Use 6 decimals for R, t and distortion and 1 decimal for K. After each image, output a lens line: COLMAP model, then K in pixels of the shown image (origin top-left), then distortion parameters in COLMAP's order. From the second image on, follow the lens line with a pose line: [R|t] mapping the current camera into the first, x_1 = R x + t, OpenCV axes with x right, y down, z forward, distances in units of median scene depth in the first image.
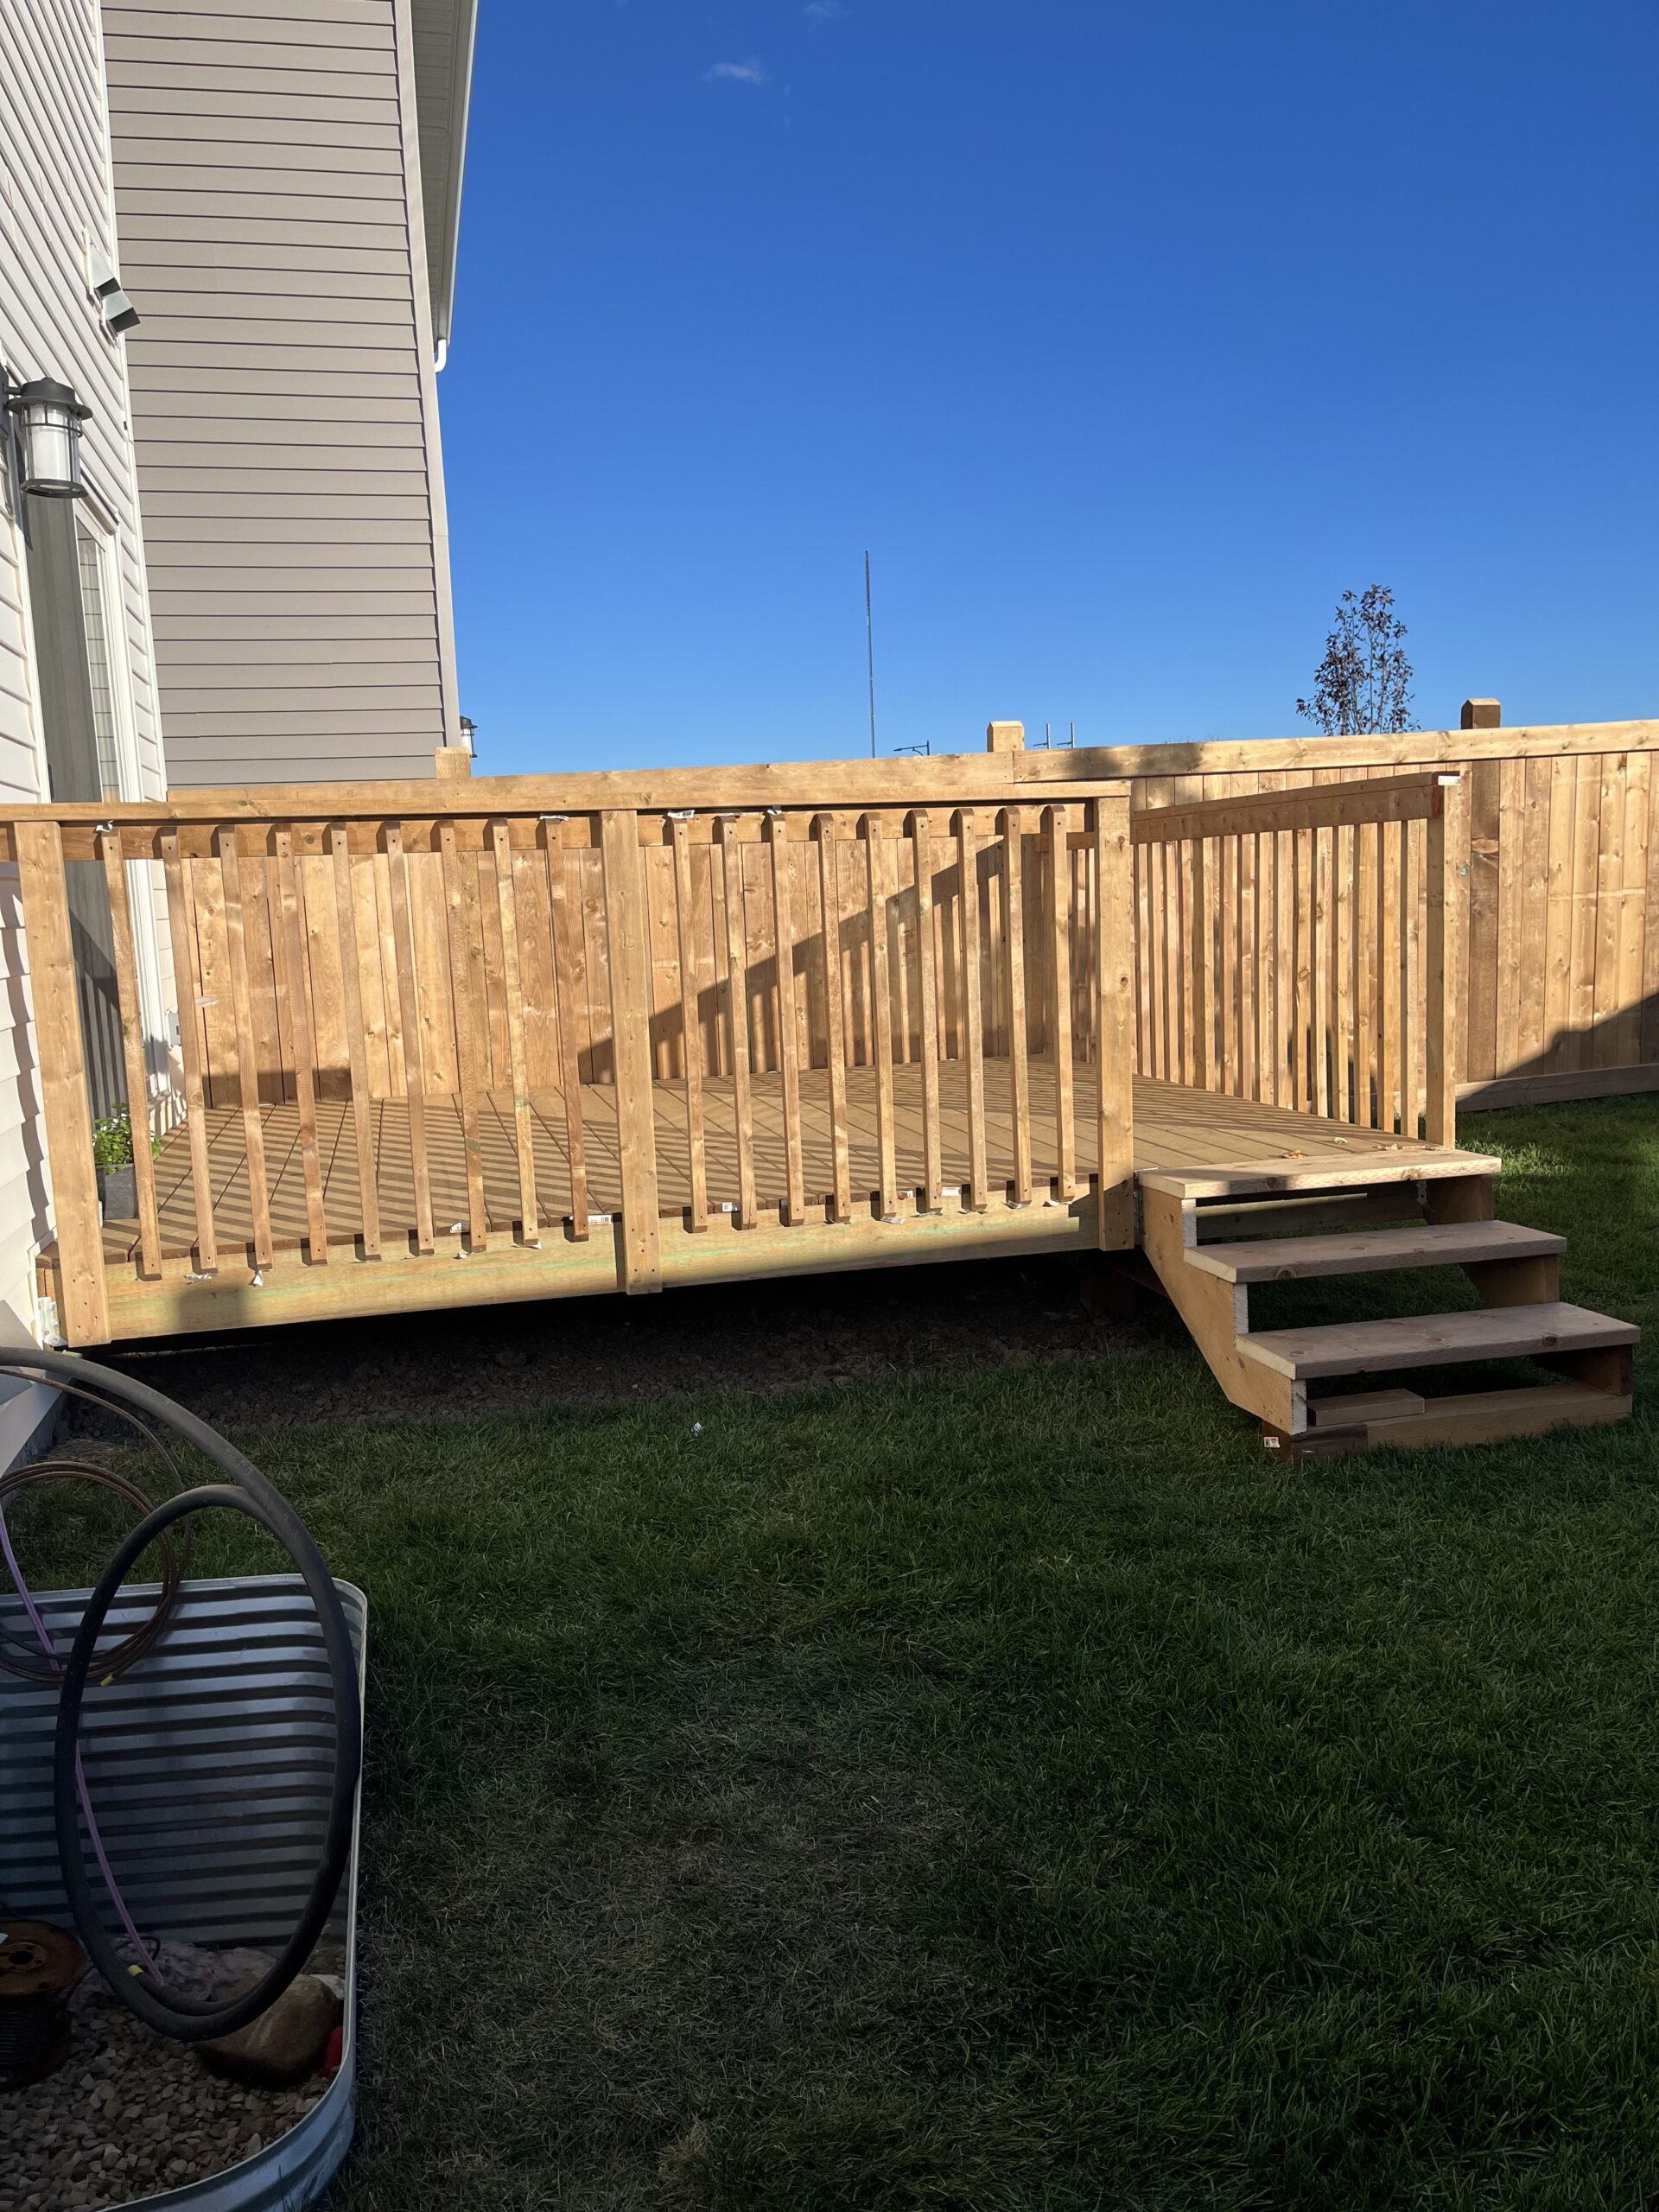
lens RADIAL K [[1642.4, 0, 829.5], [0, 1642.4, 1106.0], [0, 0, 1]] dist [0.051194, -0.070708]
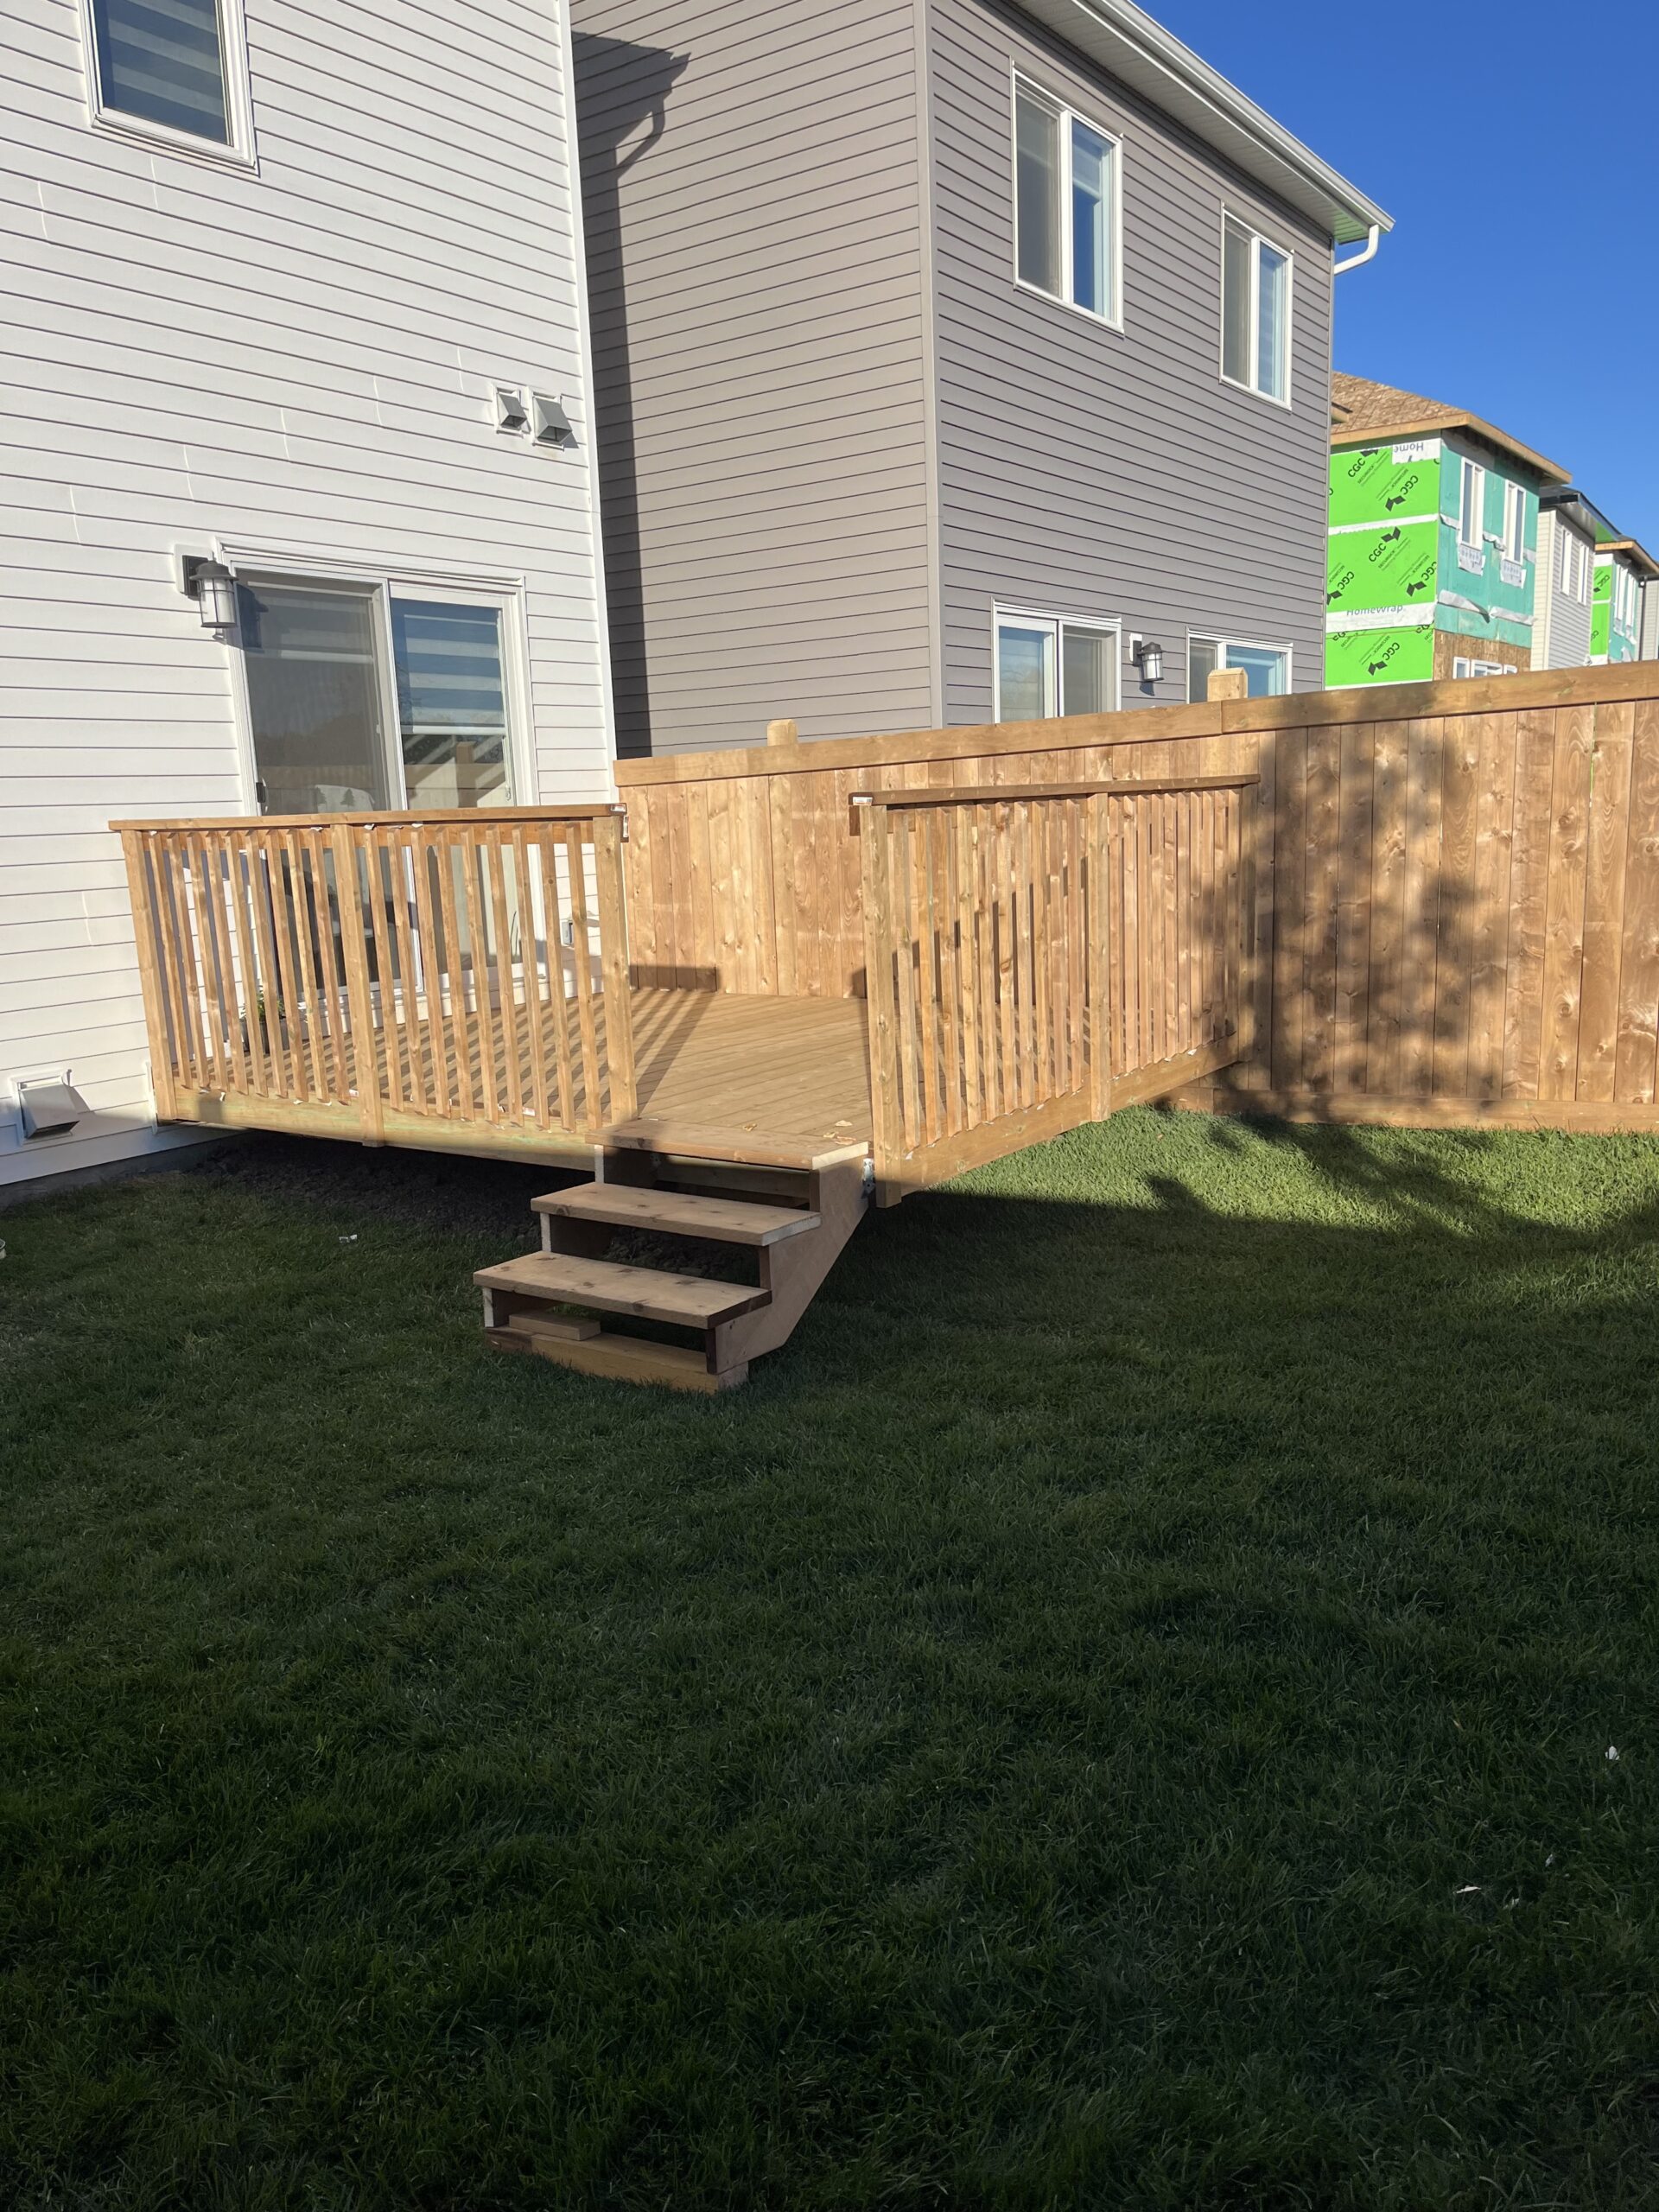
lens RADIAL K [[1642.4, 0, 829.5], [0, 1642.4, 1106.0], [0, 0, 1]] dist [0.051194, -0.070708]
pose [[0.662729, 0.149714, -0.733741, 0.980020], [-0.083362, 0.988471, 0.126396, -0.114043], [0.744205, -0.022600, 0.667569, 0.233342]]
